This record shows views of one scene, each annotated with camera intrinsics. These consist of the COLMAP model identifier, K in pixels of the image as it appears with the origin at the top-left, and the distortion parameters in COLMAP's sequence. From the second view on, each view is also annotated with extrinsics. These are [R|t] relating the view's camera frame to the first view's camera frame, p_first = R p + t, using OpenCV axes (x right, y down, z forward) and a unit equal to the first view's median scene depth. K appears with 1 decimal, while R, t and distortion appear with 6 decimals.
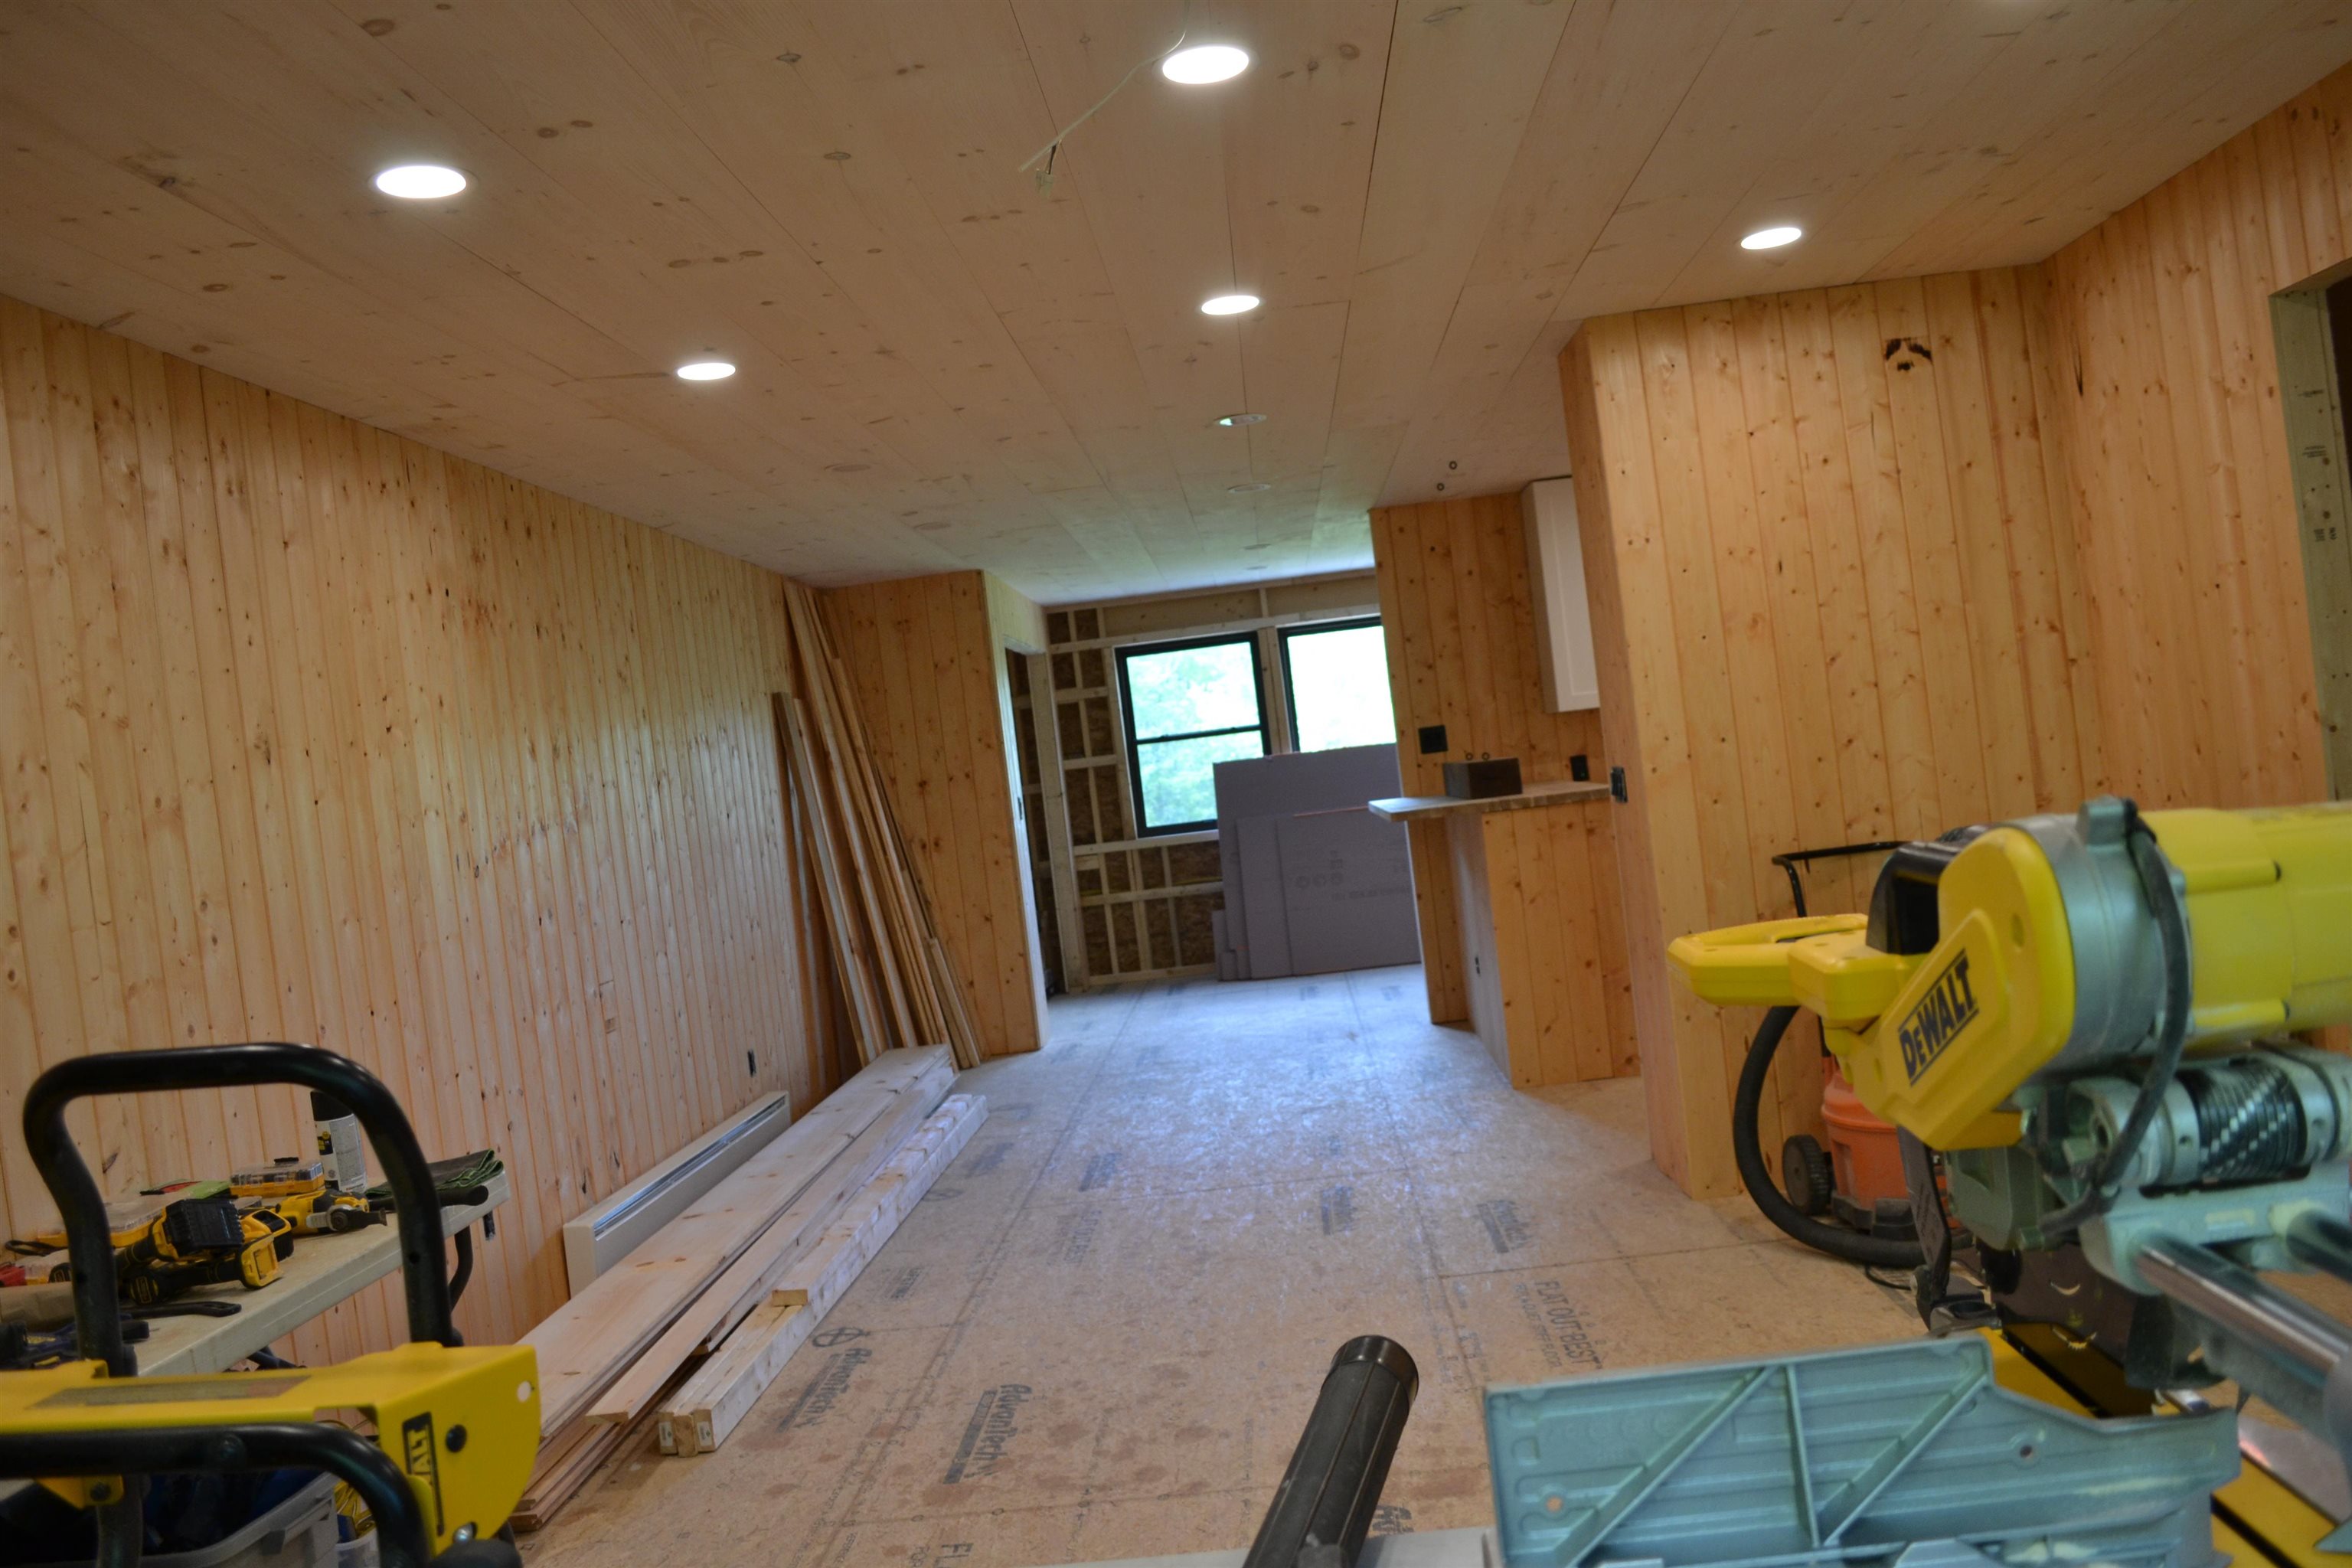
lens RADIAL K [[1885.5, 0, 1175.1], [0, 1885.5, 781.8], [0, 0, 1]] dist [-0.079386, 0.006543]
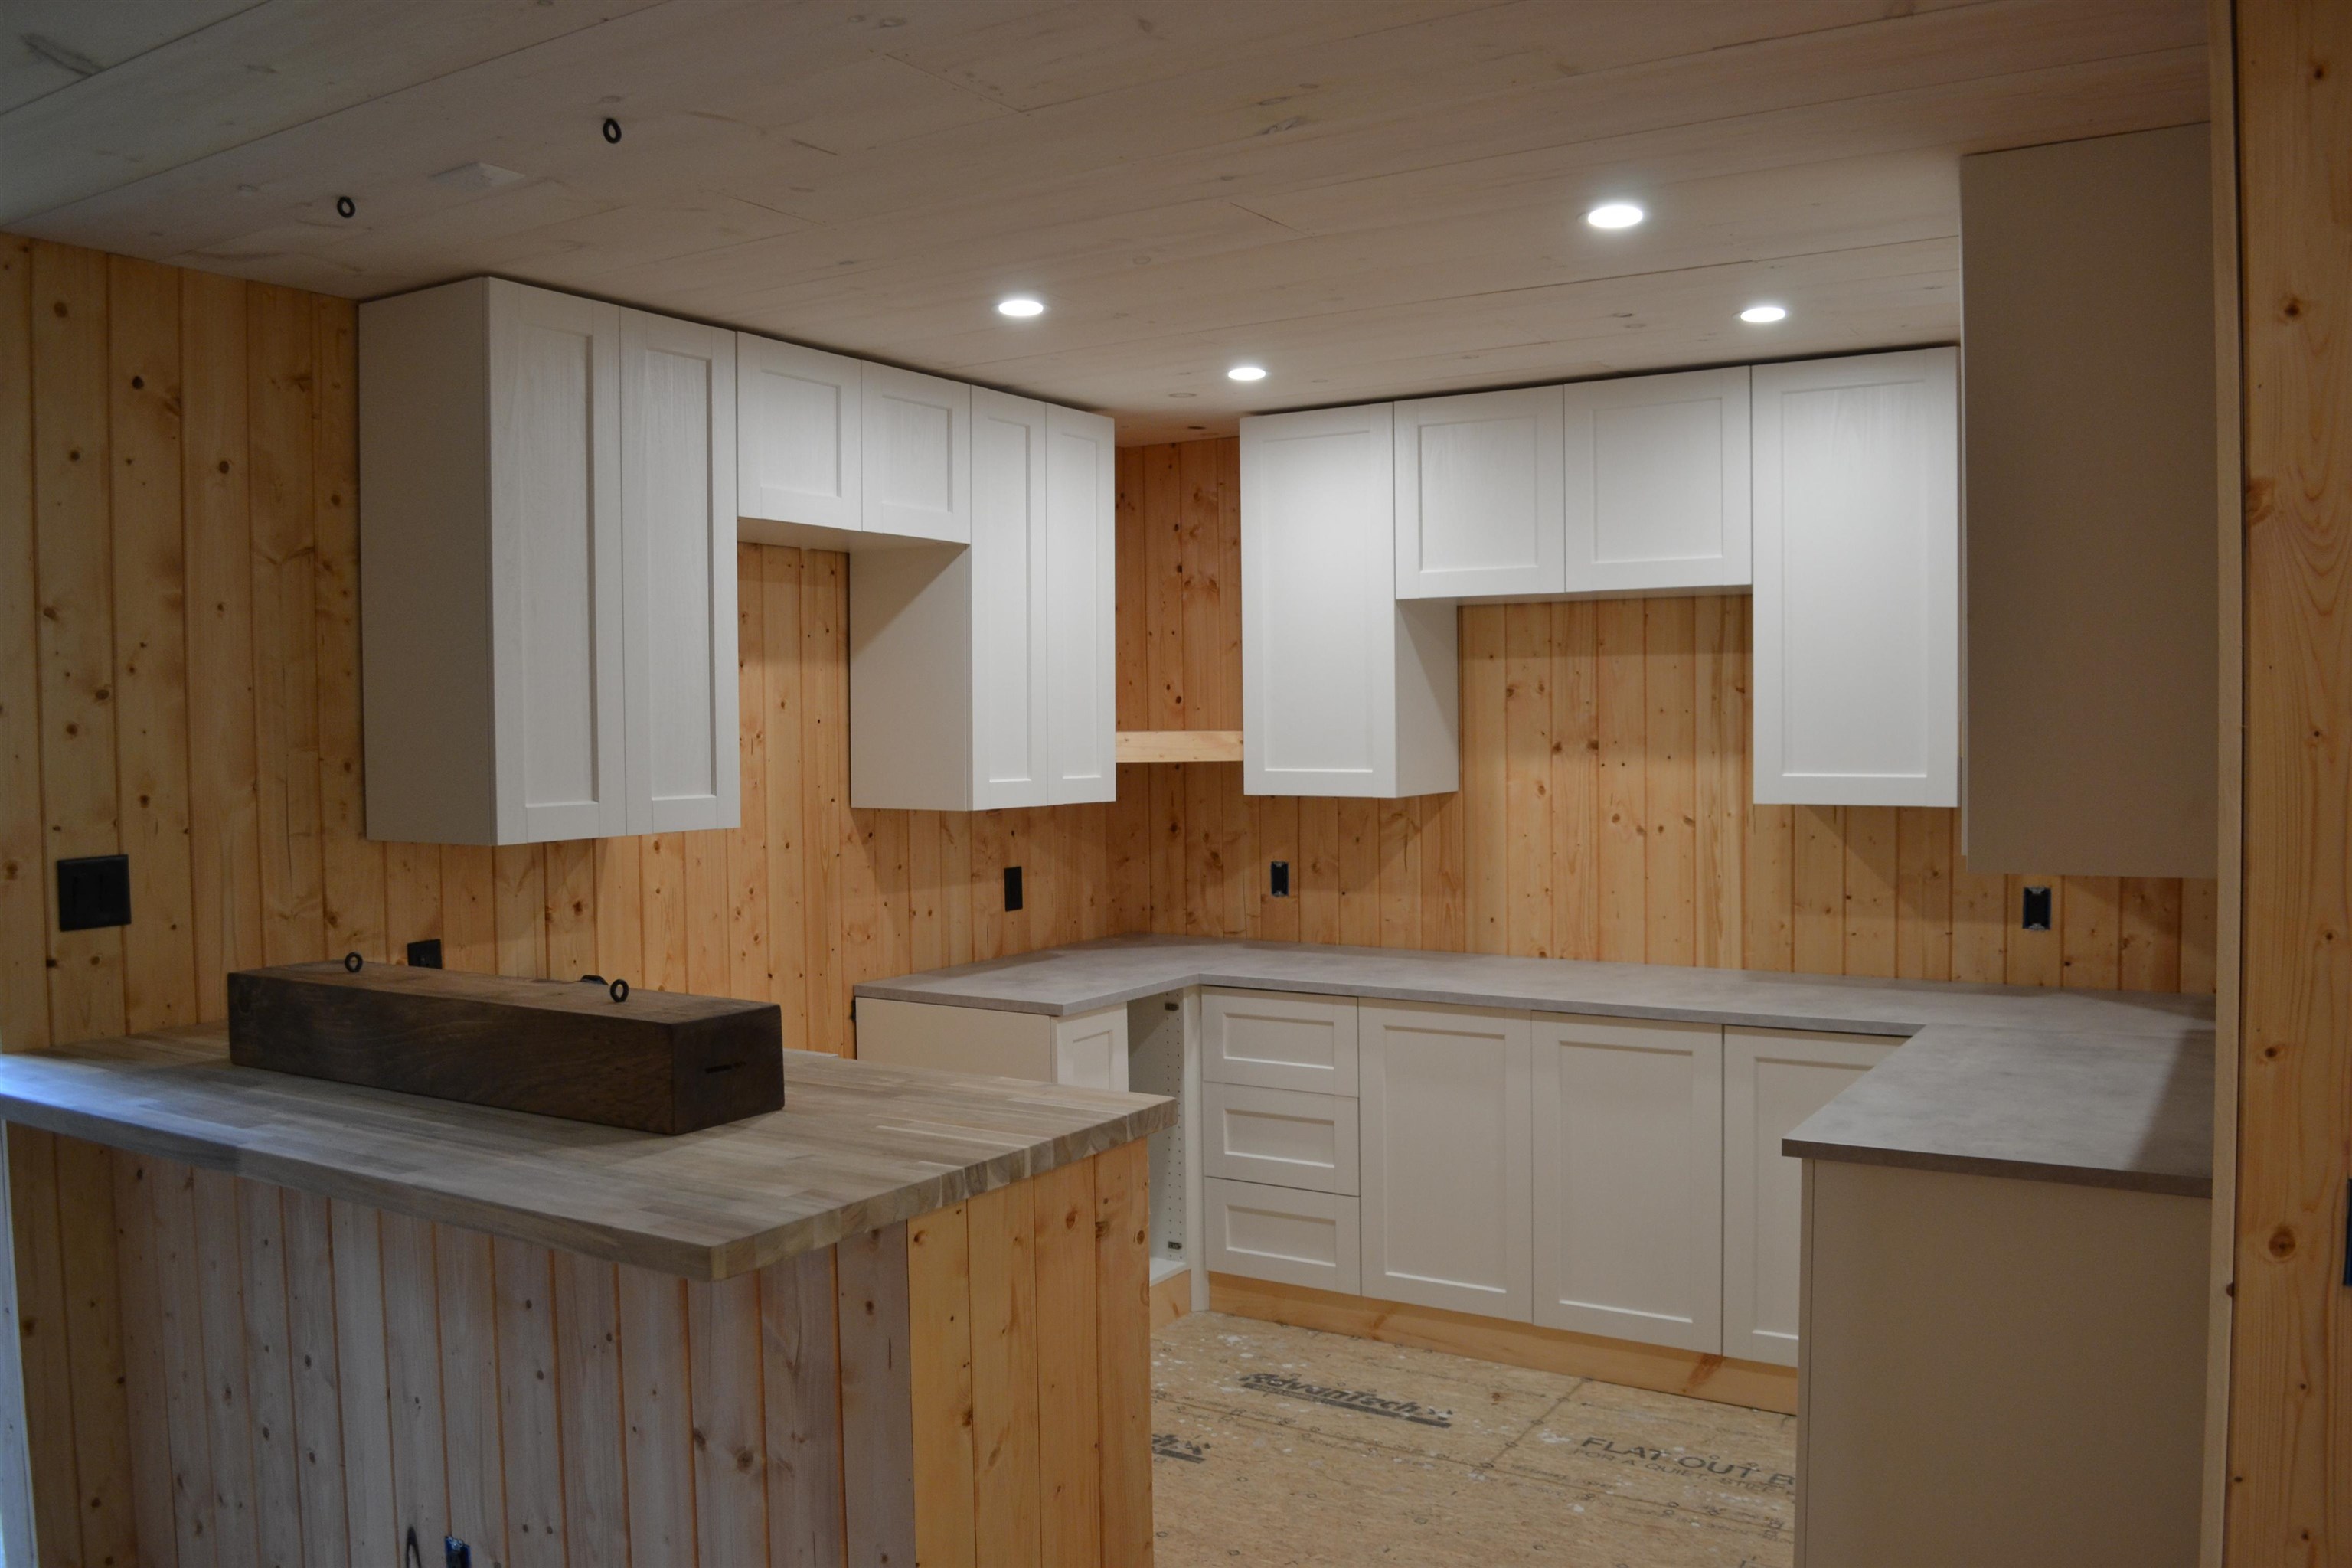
lens RADIAL K [[1885.5, 0, 1171.3], [0, 1885.5, 794.4], [0, 0, 1]] dist [-0.079386, 0.006543]
pose [[0.488233, 0.073651, 0.869600, -0.073451], [-0.039724, 0.997275, -0.062162, -0.027728], [-0.871809, -0.004194, 0.489829, 0.642960]]
